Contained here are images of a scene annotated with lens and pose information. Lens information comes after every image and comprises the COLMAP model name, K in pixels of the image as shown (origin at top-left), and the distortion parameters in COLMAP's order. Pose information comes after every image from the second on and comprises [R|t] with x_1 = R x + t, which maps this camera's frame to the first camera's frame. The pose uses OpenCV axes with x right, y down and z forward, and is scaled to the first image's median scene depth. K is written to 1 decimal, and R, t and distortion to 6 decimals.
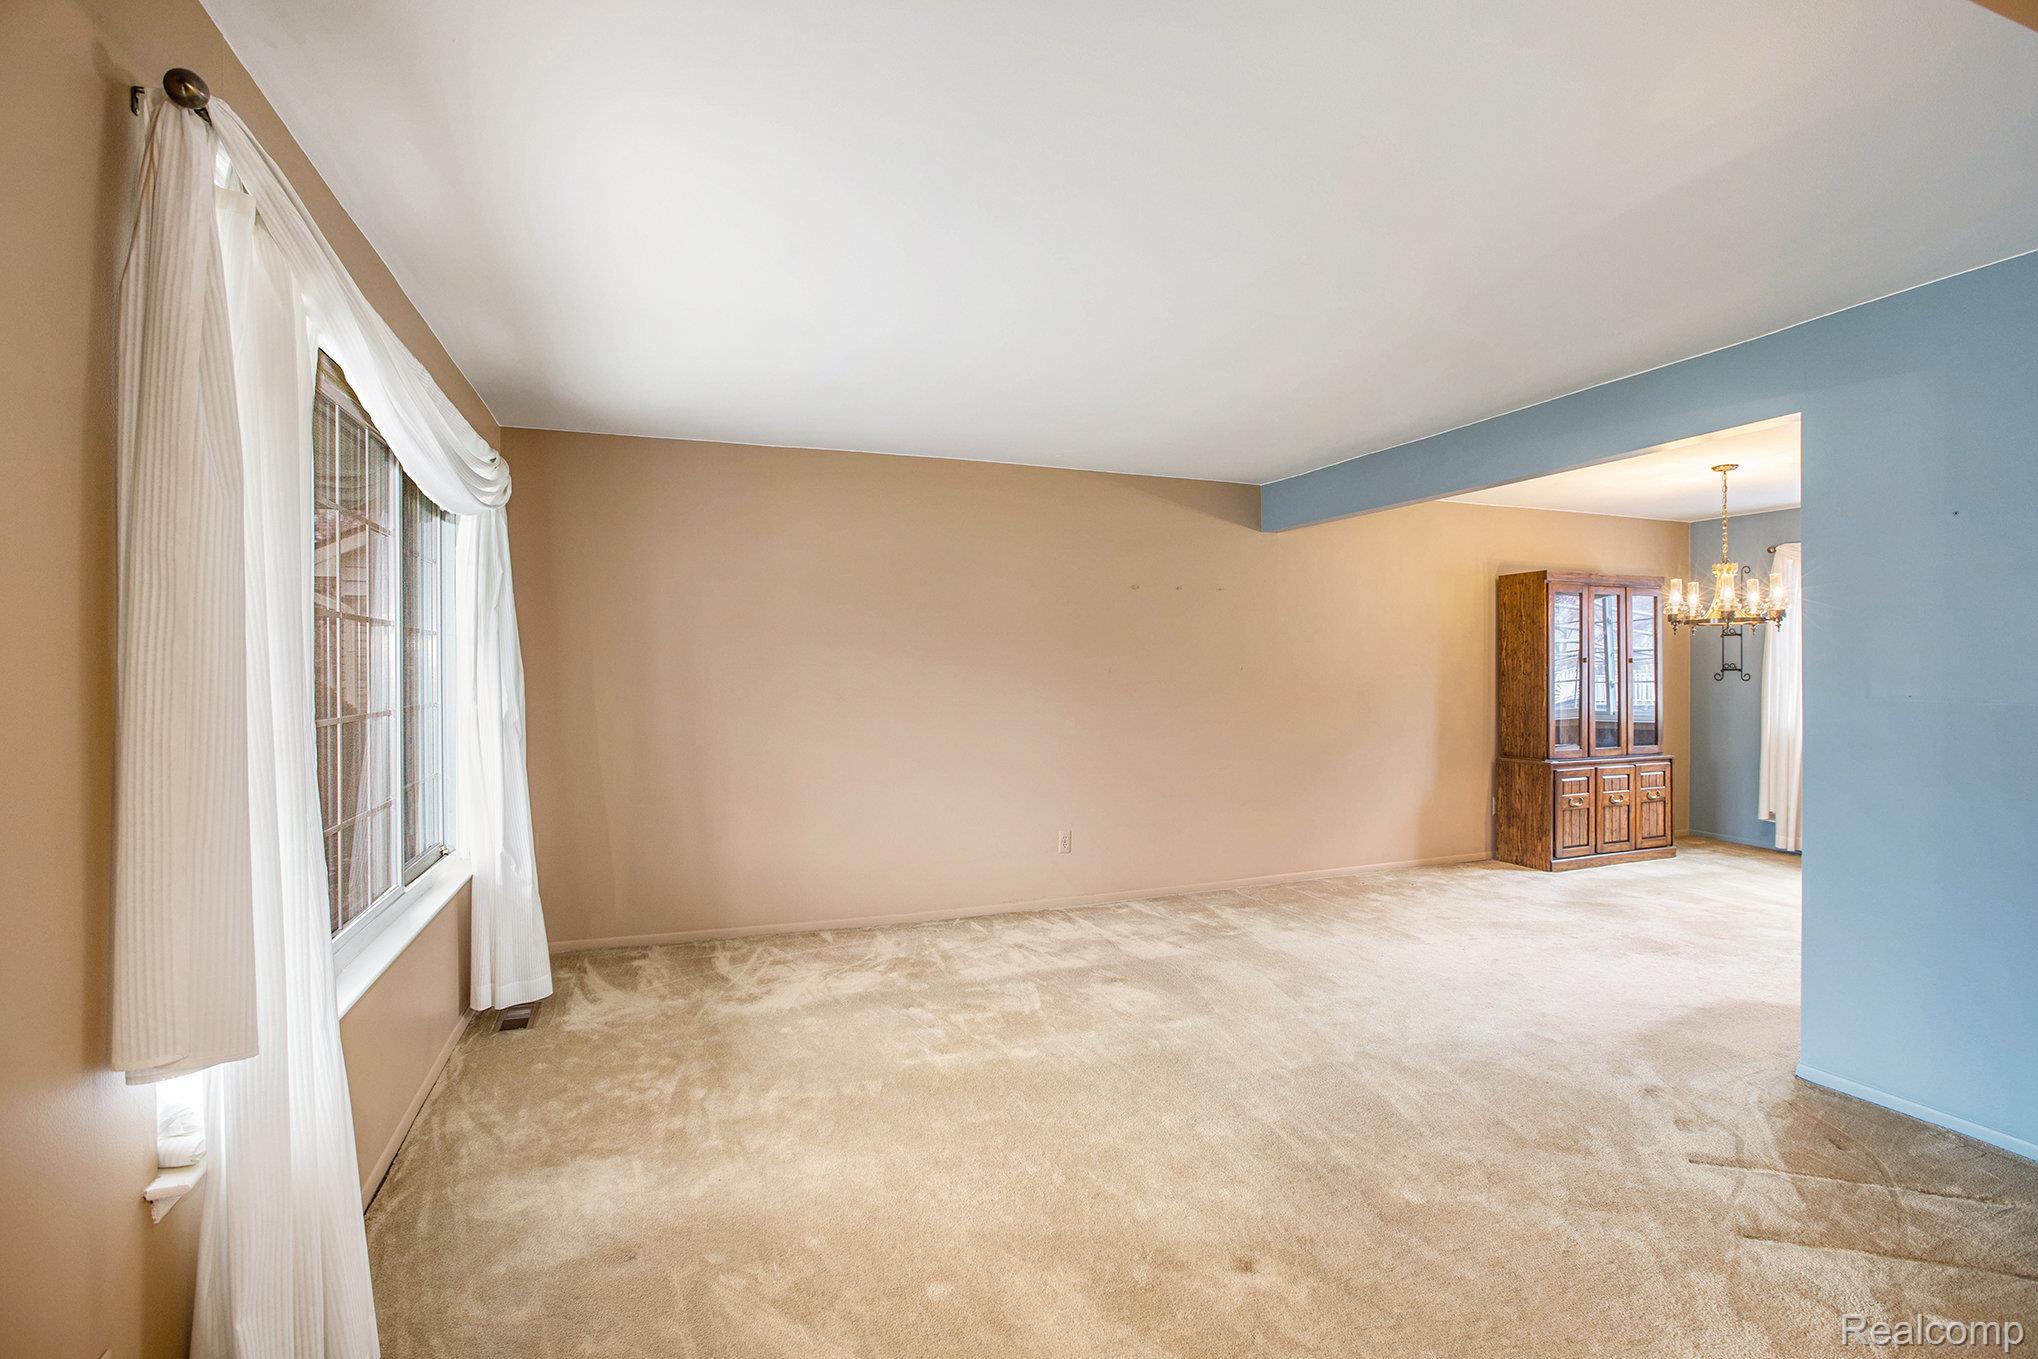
lens RADIAL K [[935.4, 0, 1071.0], [0, 935.4, 671.6], [0, 0, 1]] dist [-0.001417, 0.000206]
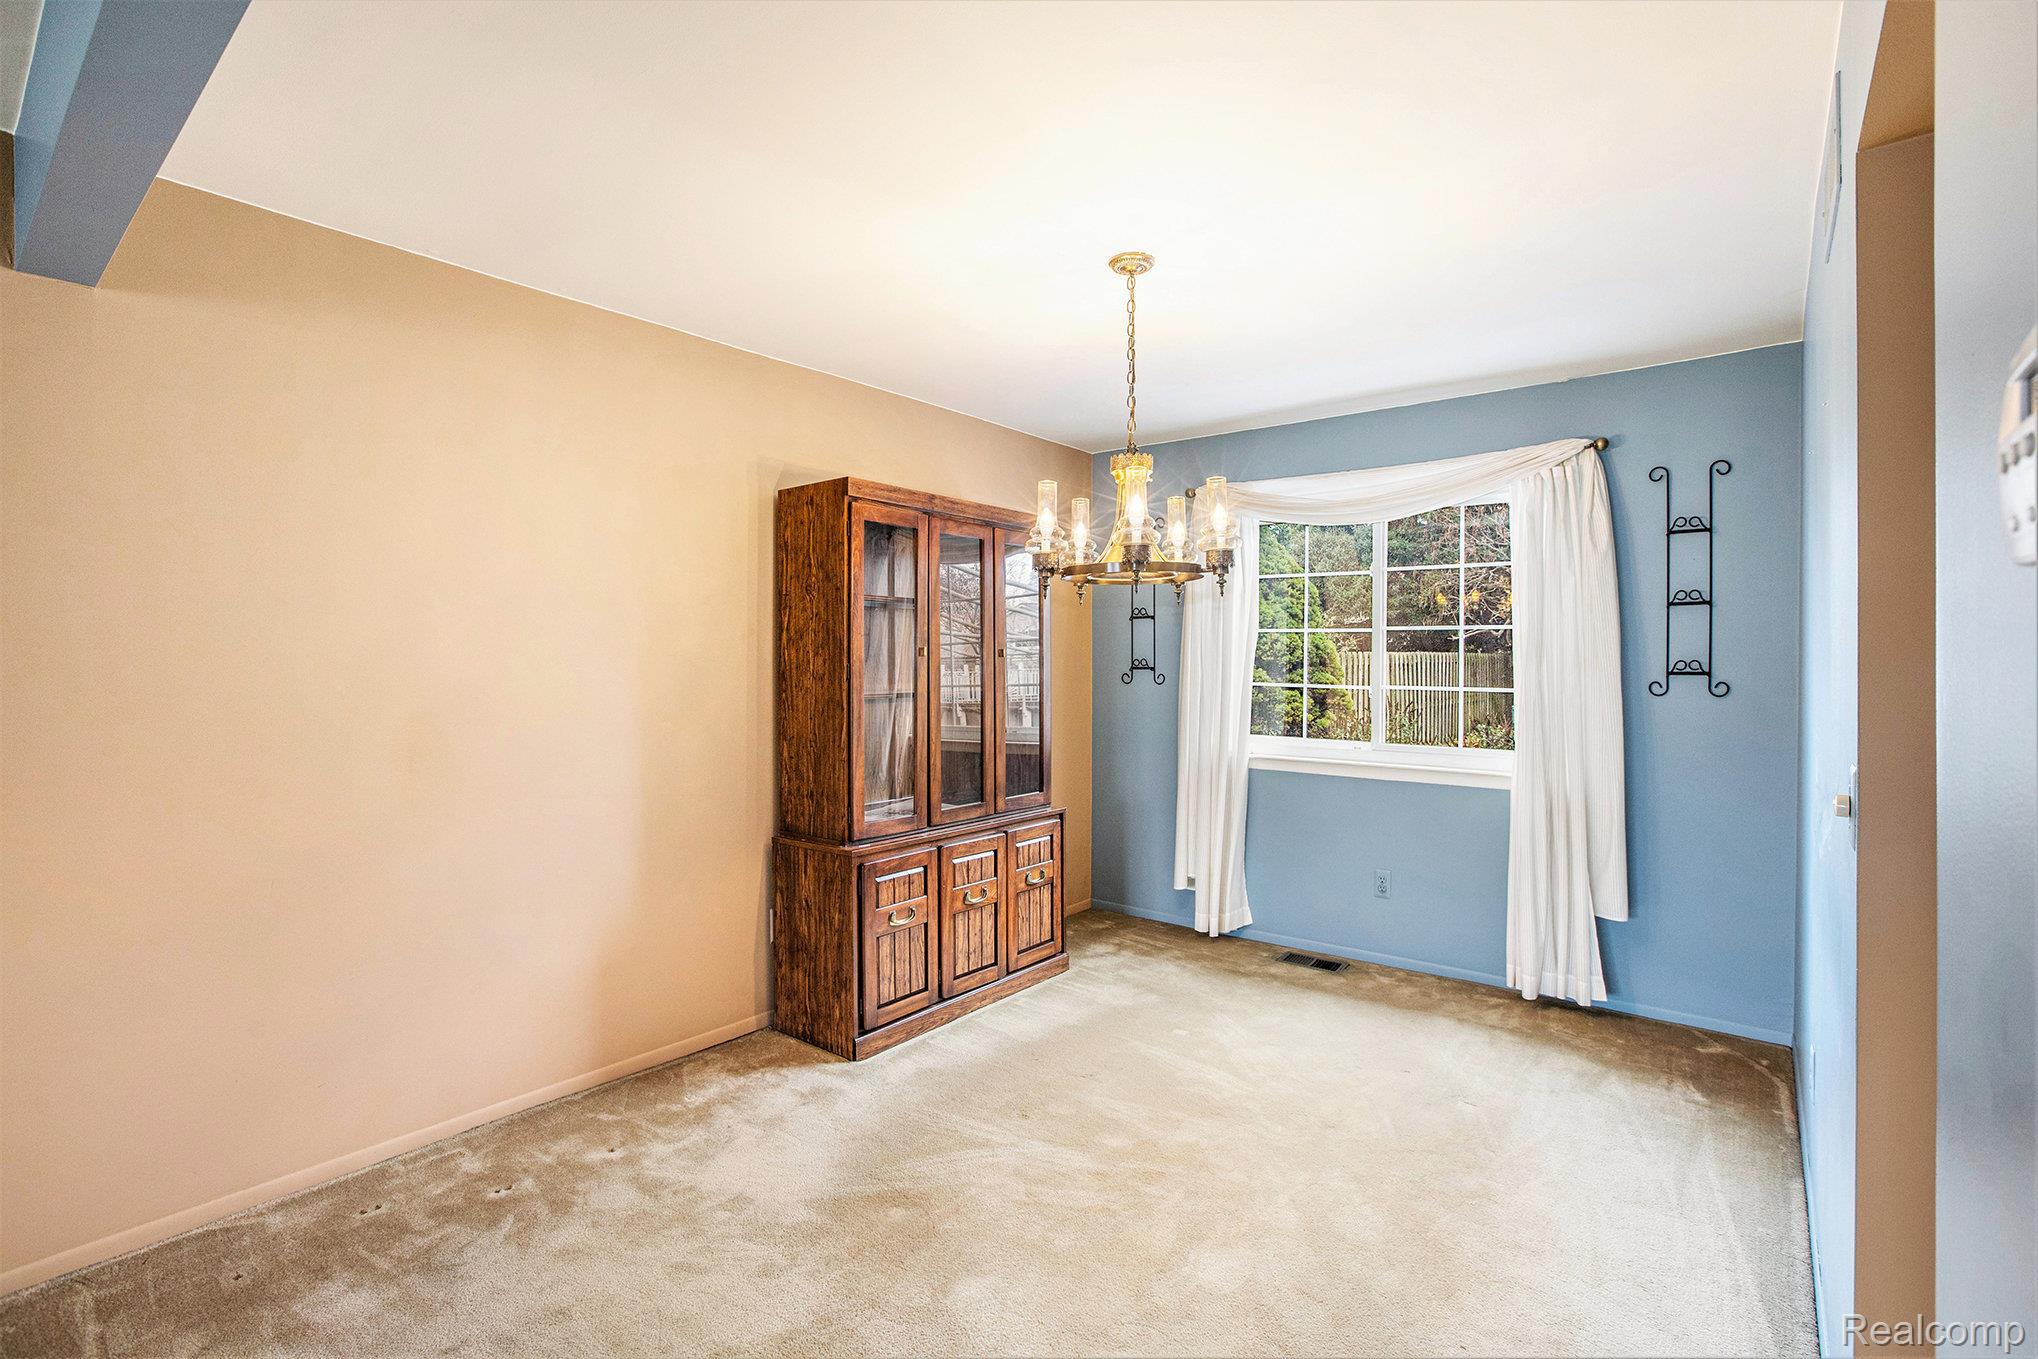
lens RADIAL K [[935.4, 0, 1018.2], [0, 935.4, 672.1], [0, 0, 1]] dist [-0.001417, 0.000206]
pose [[0.884920, -0.003105, 0.465733, 0.340308], [0.000855, 0.999987, 0.005044, -0.002841], [-0.465743, -0.004065, 0.884911, 0.482951]]
